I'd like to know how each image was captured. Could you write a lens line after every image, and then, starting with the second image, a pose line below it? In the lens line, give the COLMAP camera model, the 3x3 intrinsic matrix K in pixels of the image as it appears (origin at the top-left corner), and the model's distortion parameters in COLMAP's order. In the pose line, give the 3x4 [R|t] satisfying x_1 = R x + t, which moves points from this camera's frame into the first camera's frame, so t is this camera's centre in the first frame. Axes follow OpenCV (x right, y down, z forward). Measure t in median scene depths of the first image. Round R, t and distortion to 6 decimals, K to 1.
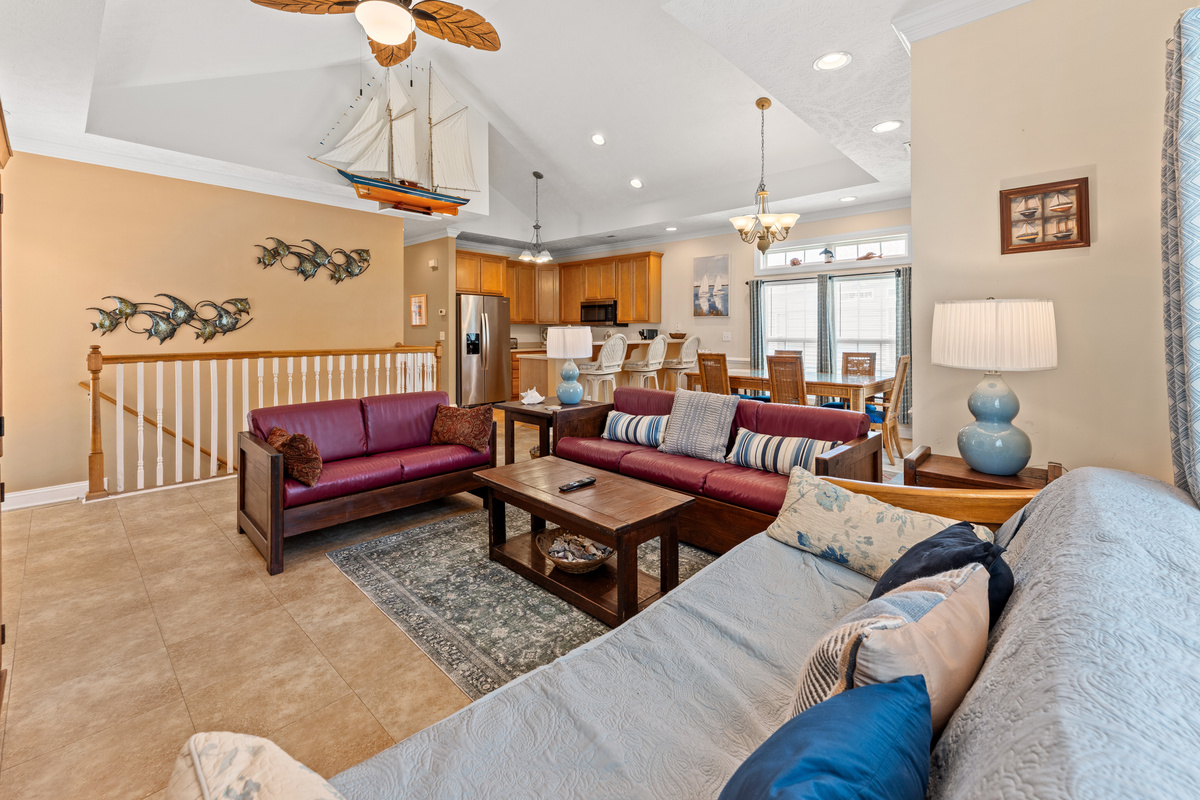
lens RADIAL K [[493.8, 0, 601.0], [0, 493.8, 347.0], [0, 0, 1]] dist [0.000124, -0.000303]
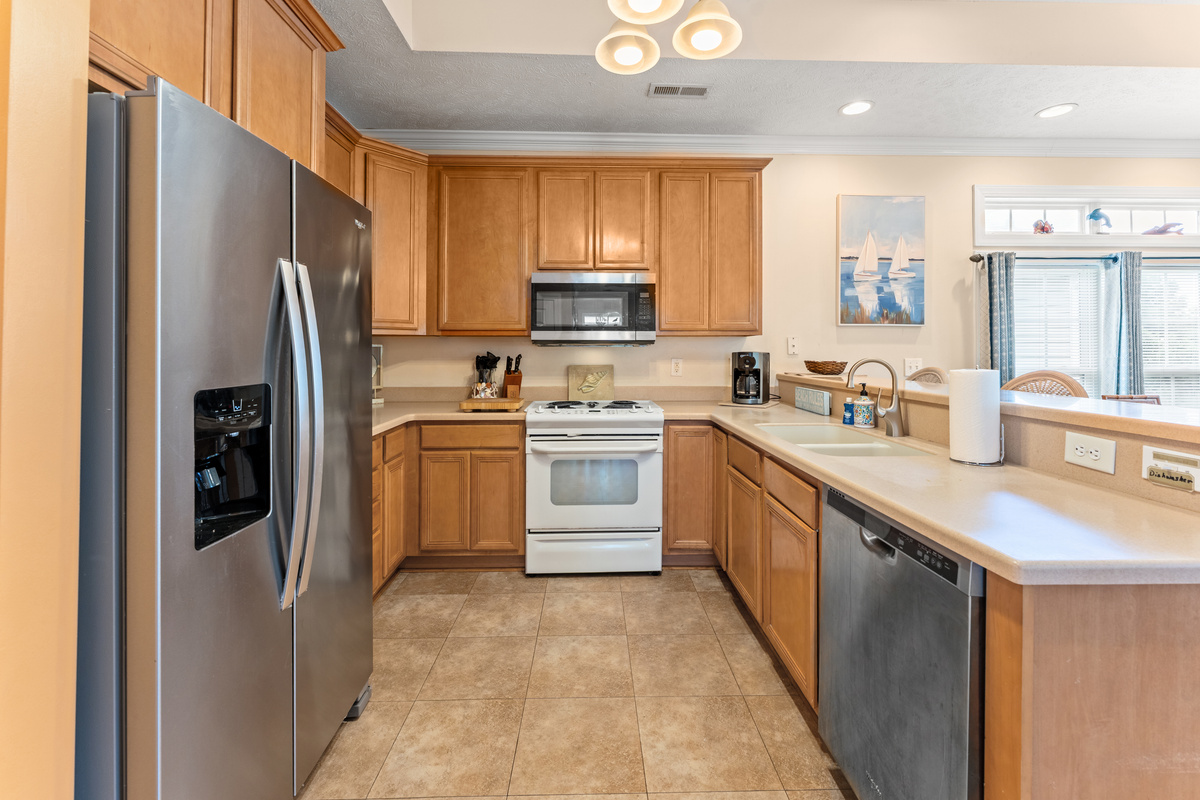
lens RADIAL K [[493.8, 0, 601.0], [0, 493.8, 347.0], [0, 0, 1]] dist [0.000124, -0.000303]
pose [[0.715004, 0.001151, 0.699119, -0.327899], [0.024759, 0.999330, -0.026967, -0.038930], [-0.698682, 0.036591, 0.714496, 0.957746]]
